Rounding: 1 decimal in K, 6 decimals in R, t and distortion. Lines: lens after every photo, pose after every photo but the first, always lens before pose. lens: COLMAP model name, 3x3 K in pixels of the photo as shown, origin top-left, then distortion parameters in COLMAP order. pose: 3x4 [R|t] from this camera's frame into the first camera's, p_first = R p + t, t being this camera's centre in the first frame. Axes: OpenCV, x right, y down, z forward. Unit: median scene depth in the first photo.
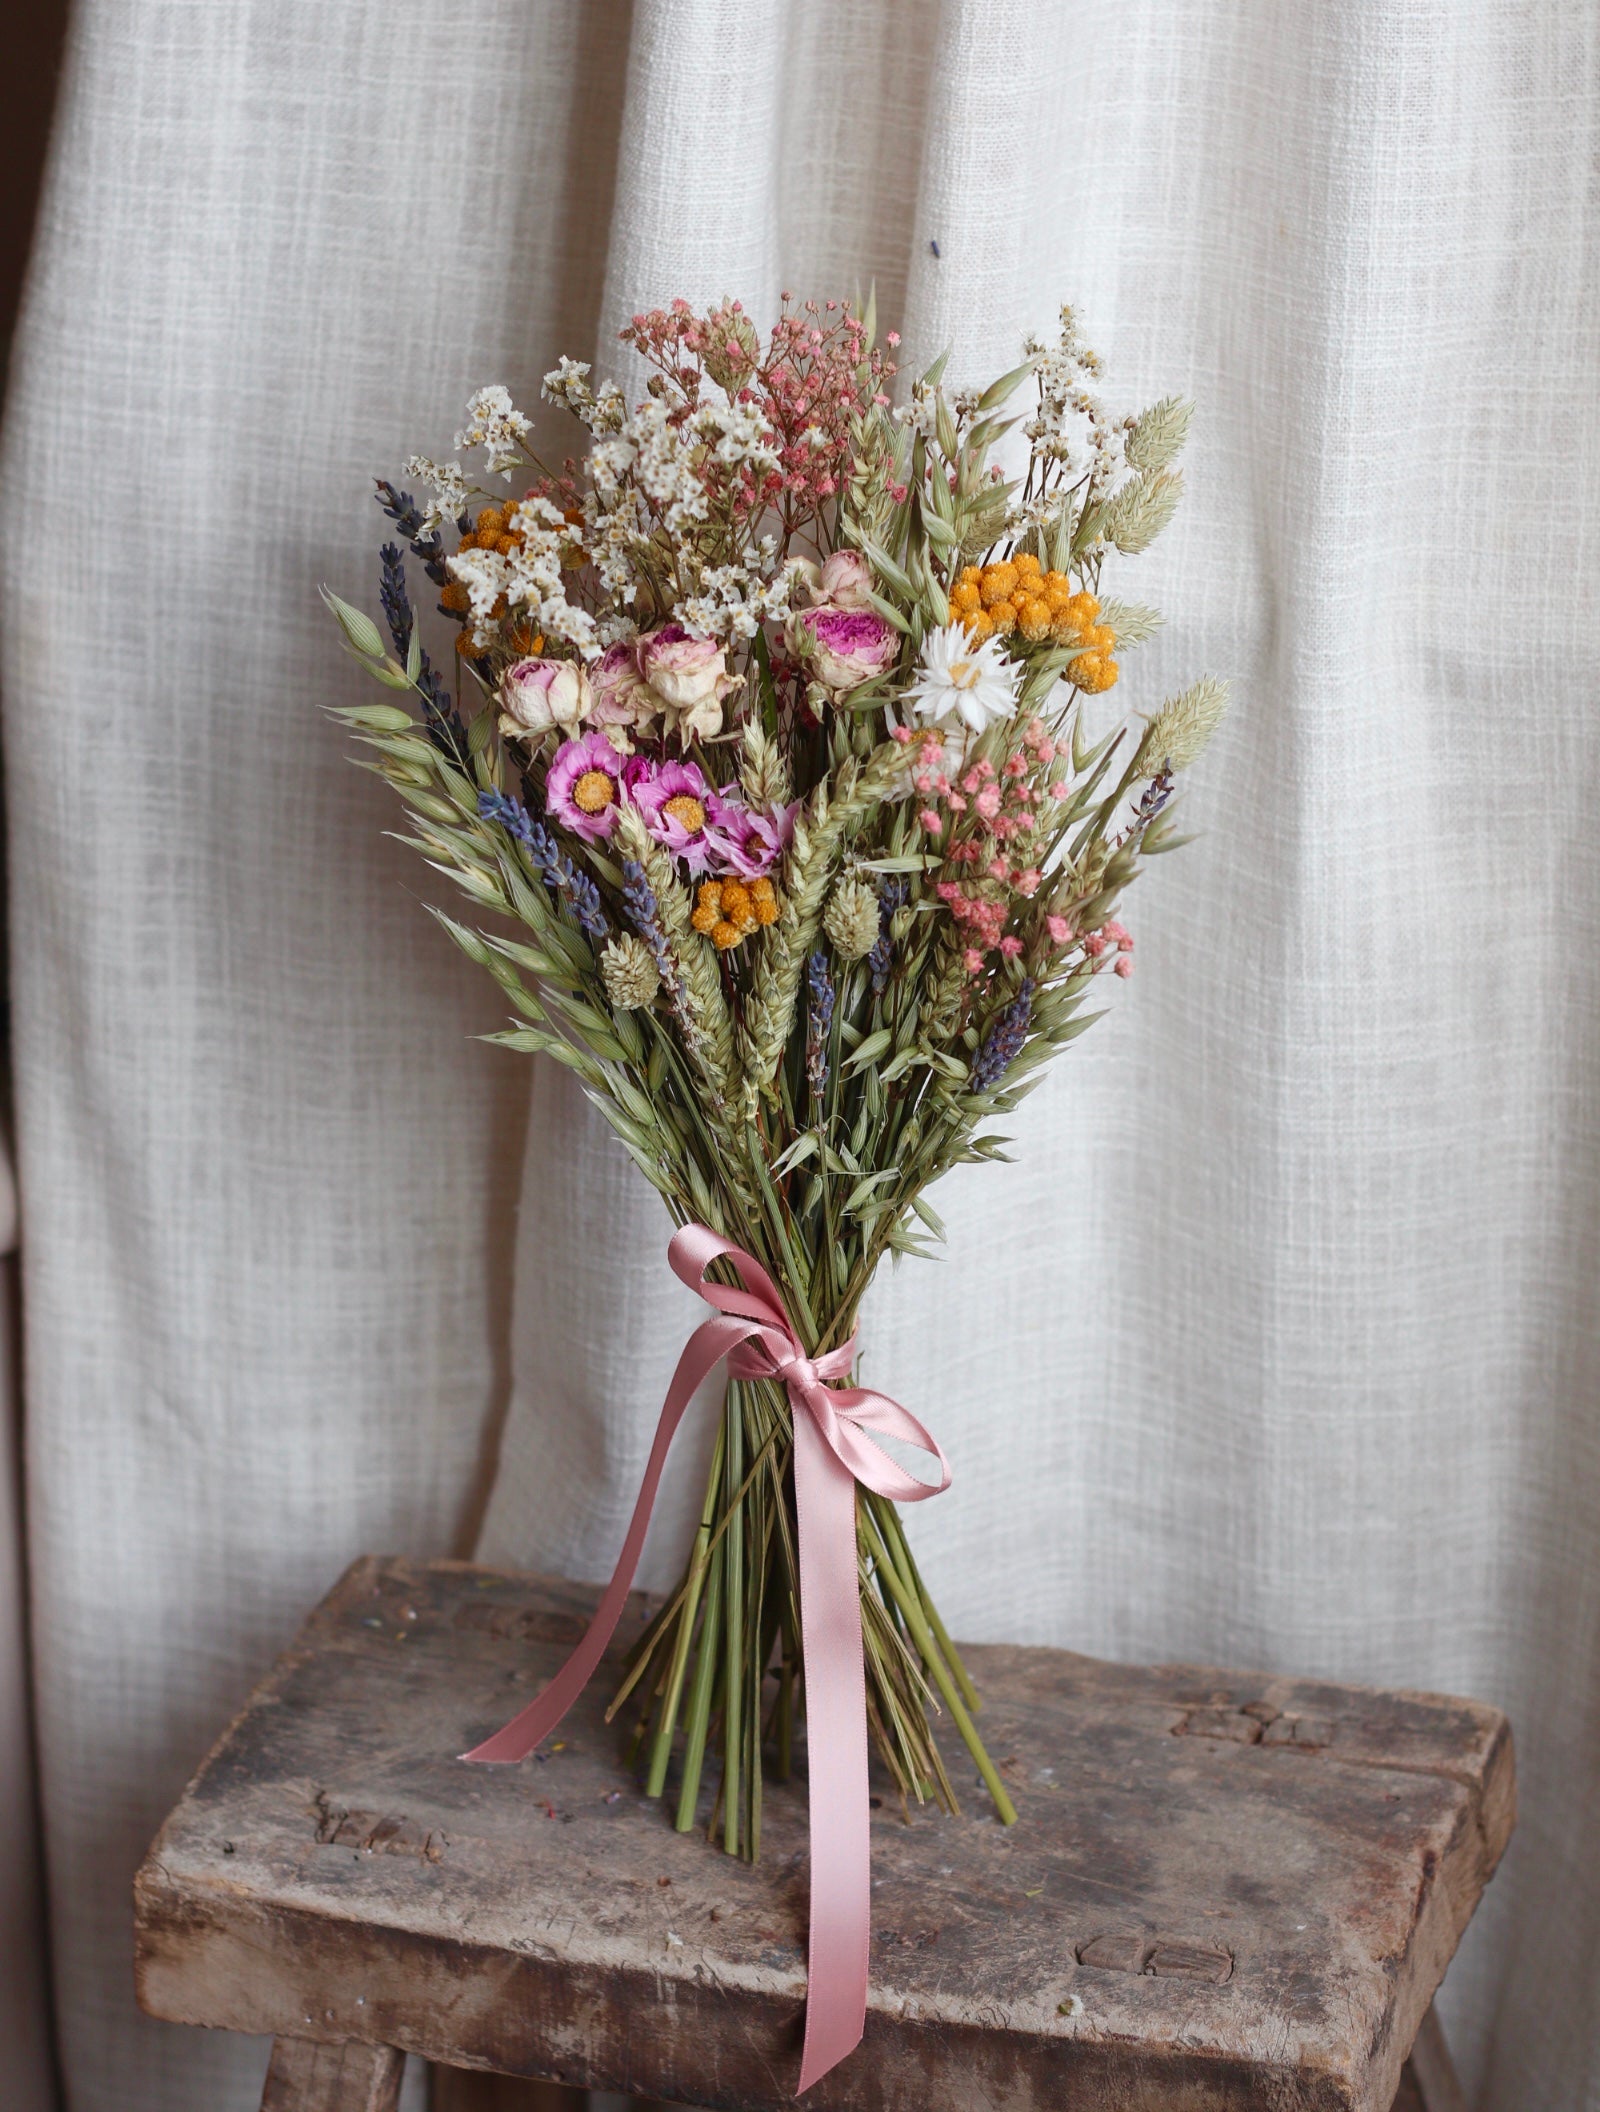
lens RADIAL K [[5810.0, 0, 804.1], [0, 5810.0, 1079.4], [0, 0, 1]] dist [-0.075744, 0.000000]
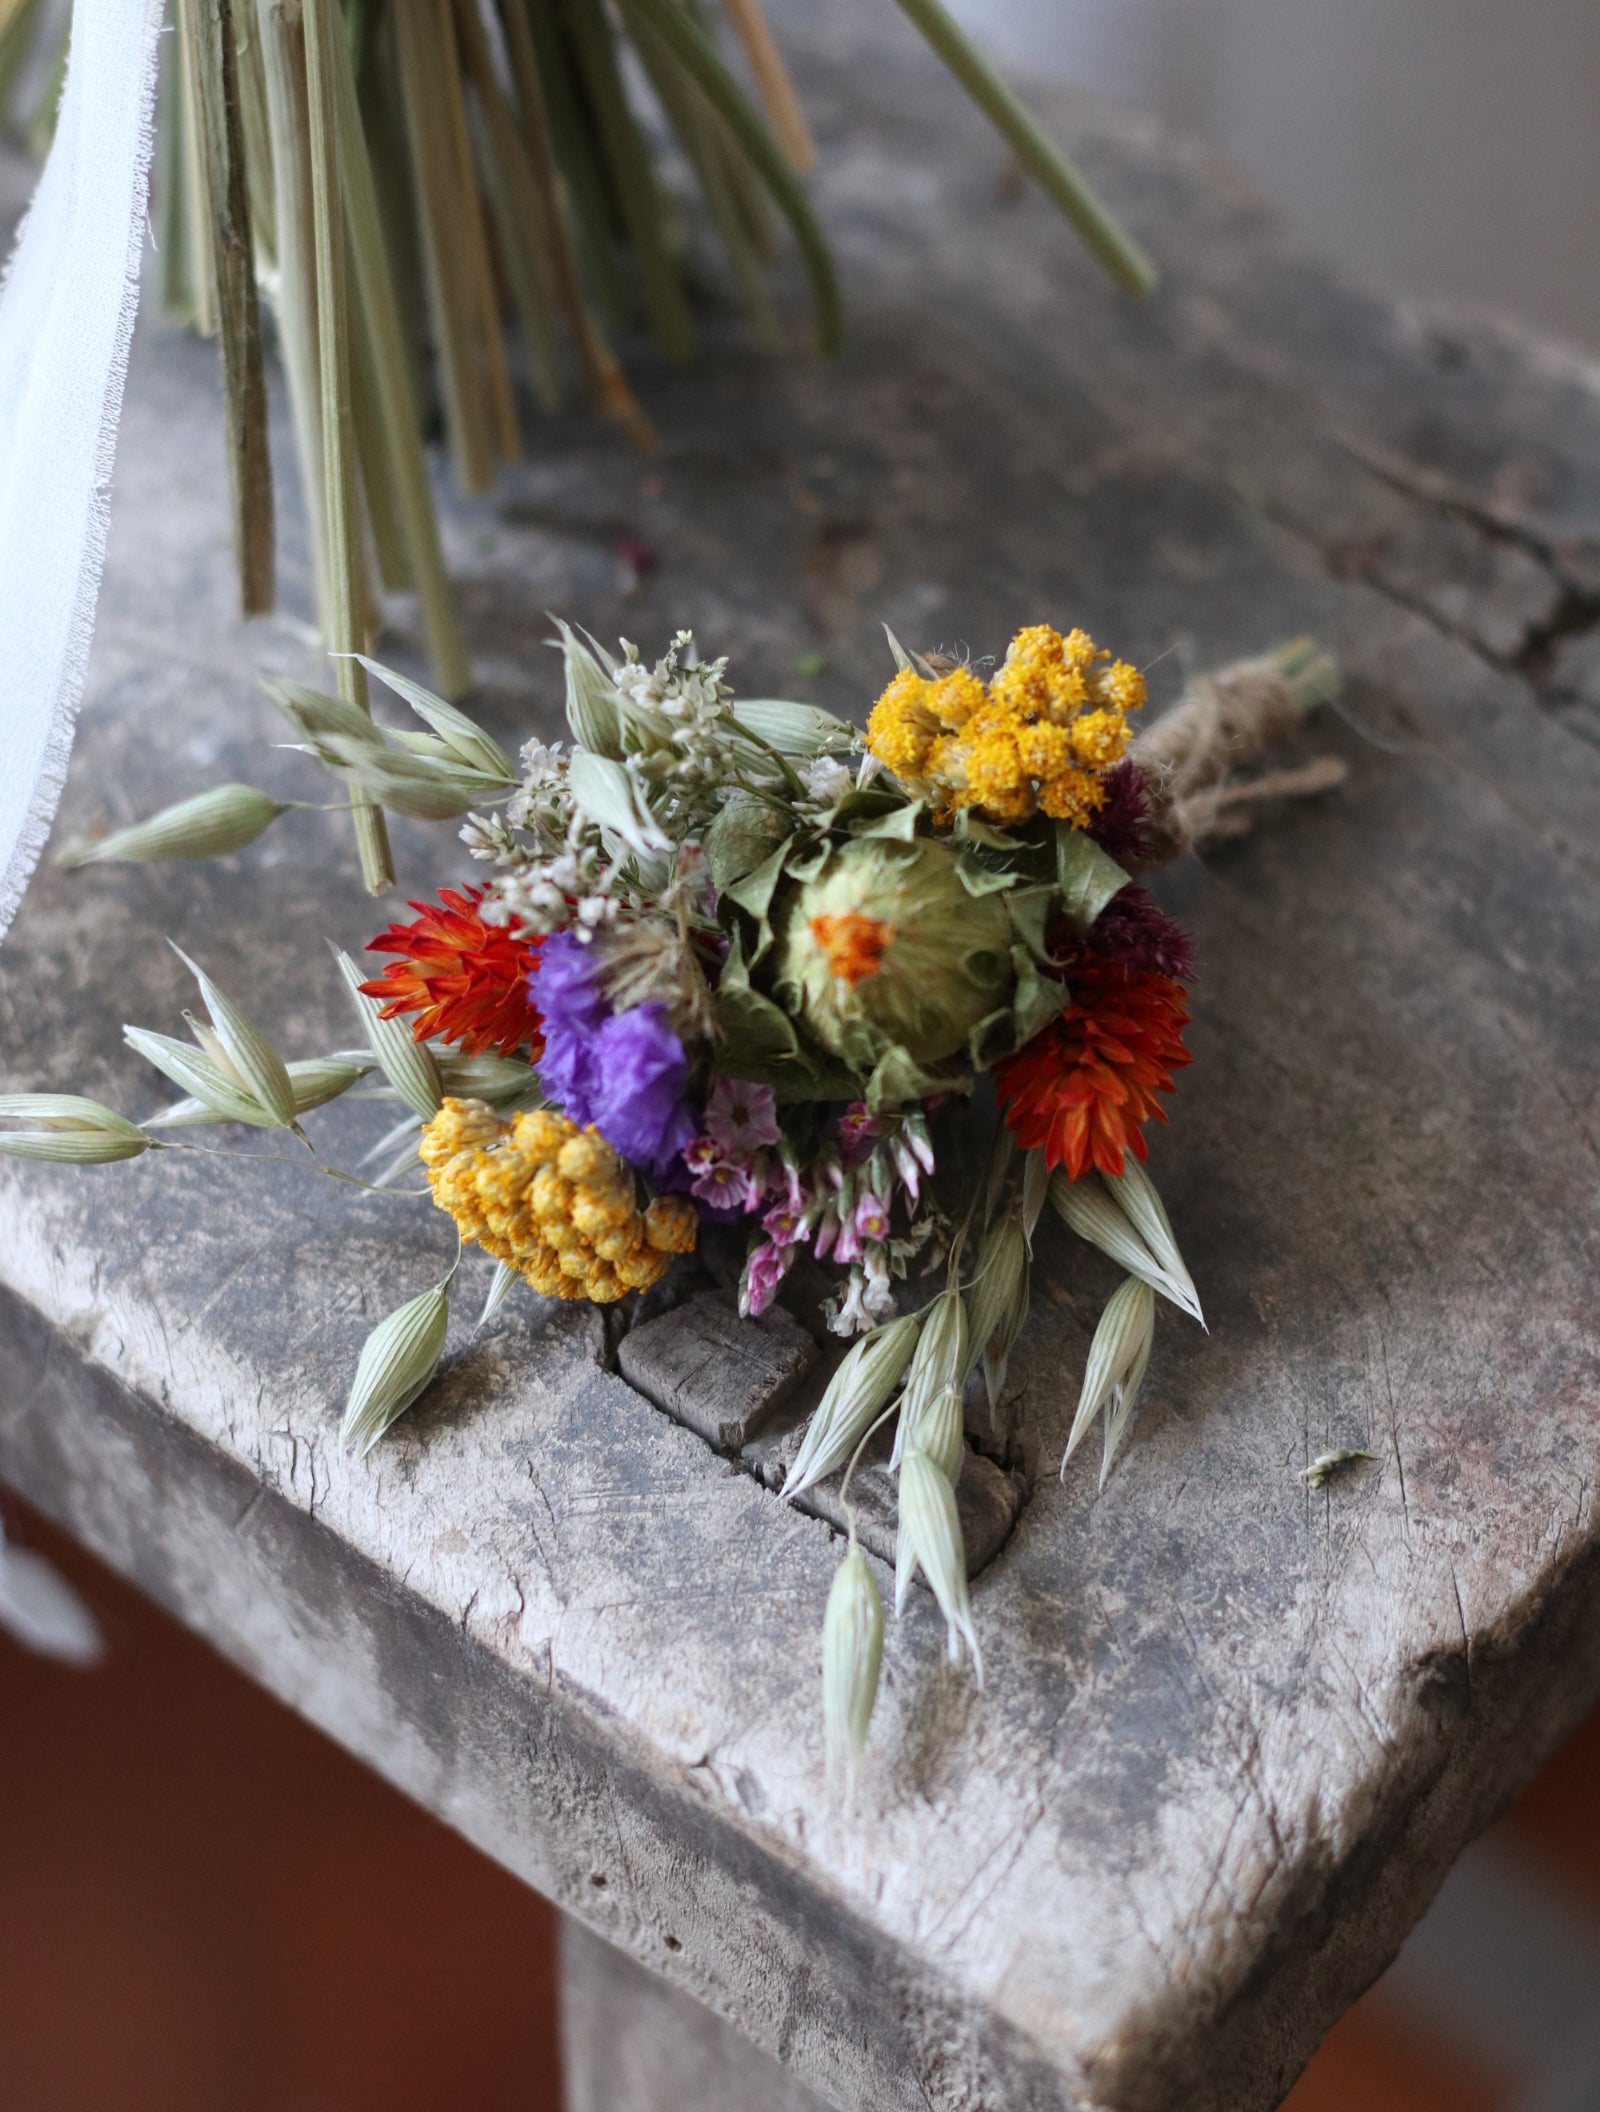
lens RADIAL K [[6057.1, 0, 811.0], [0, 6057.1, 1158.4], [0, 0, 1]] dist [-0.079466, 0.000000]
pose [[0.930819, 0.319718, -0.177075, 0.114791], [-0.184099, 0.828708, 0.528536, -0.048972], [0.315727, -0.459372, 0.830237, 0.687030]]
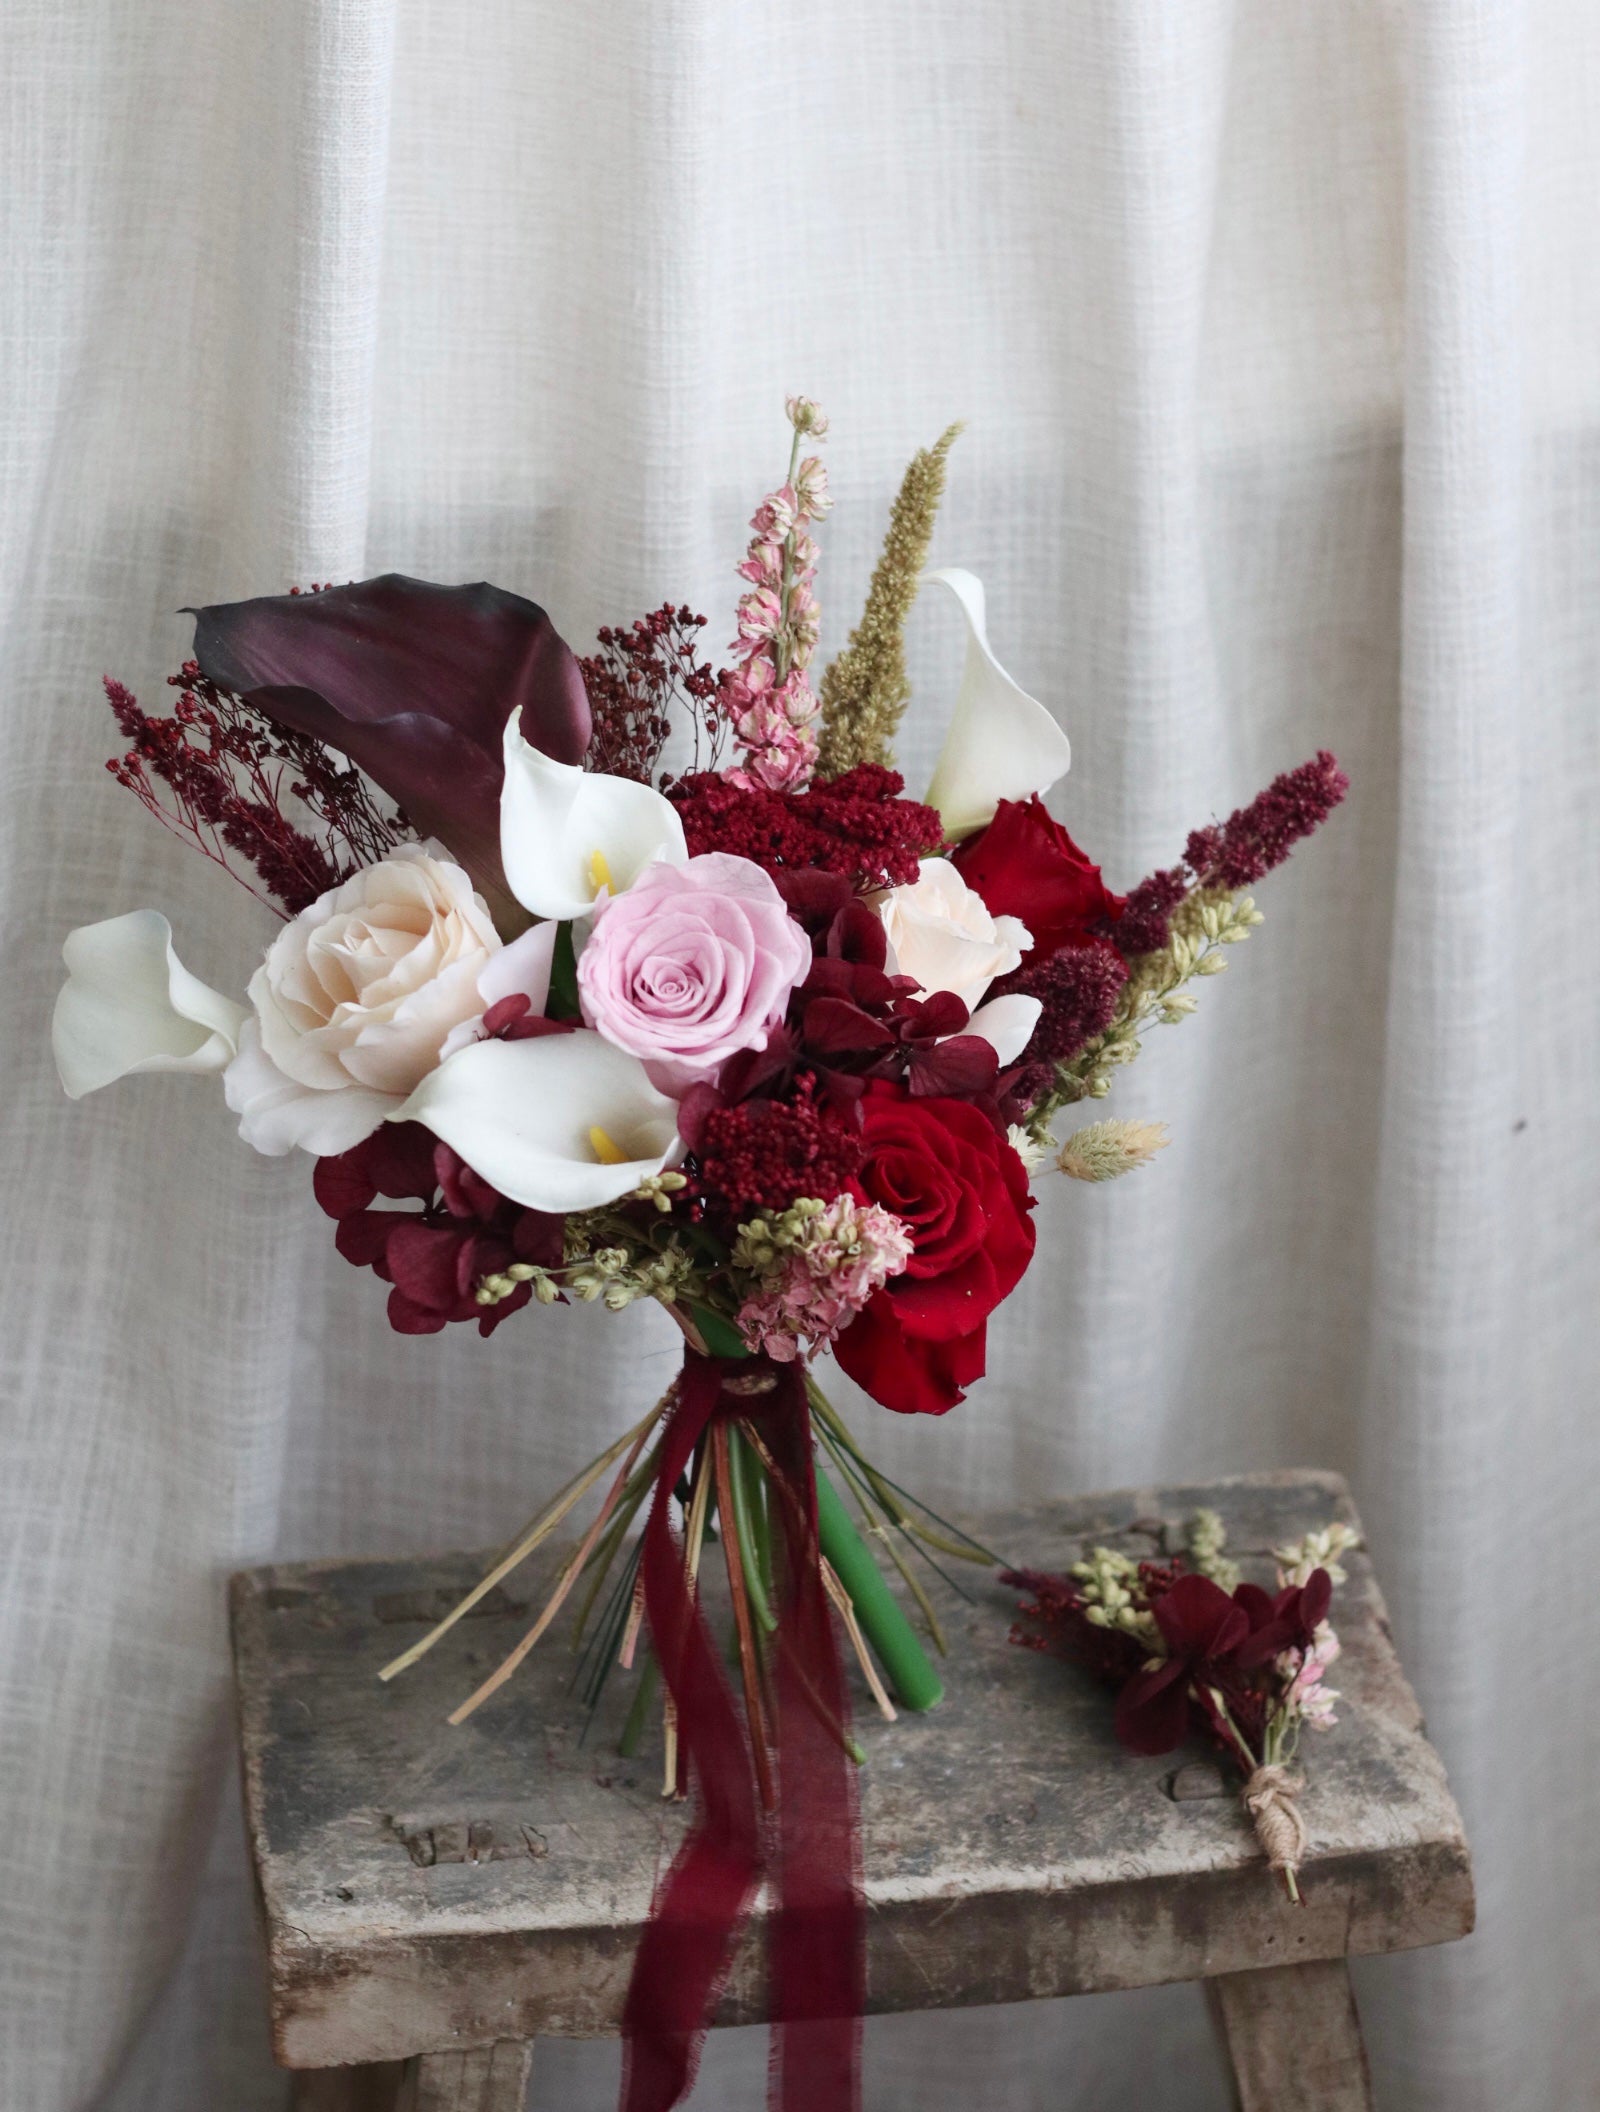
lens RADIAL K [[5810.0, 0, 800.8], [0, 5810.0, 1045.9], [0, 0, 1]] dist [-0.075744, 0.000000]
pose [[0.904735, -0.203814, 0.374052, -0.385231], [0.170375, 0.977950, 0.120774, -0.127604], [-0.390419, -0.045539, 0.919510, 0.024016]]
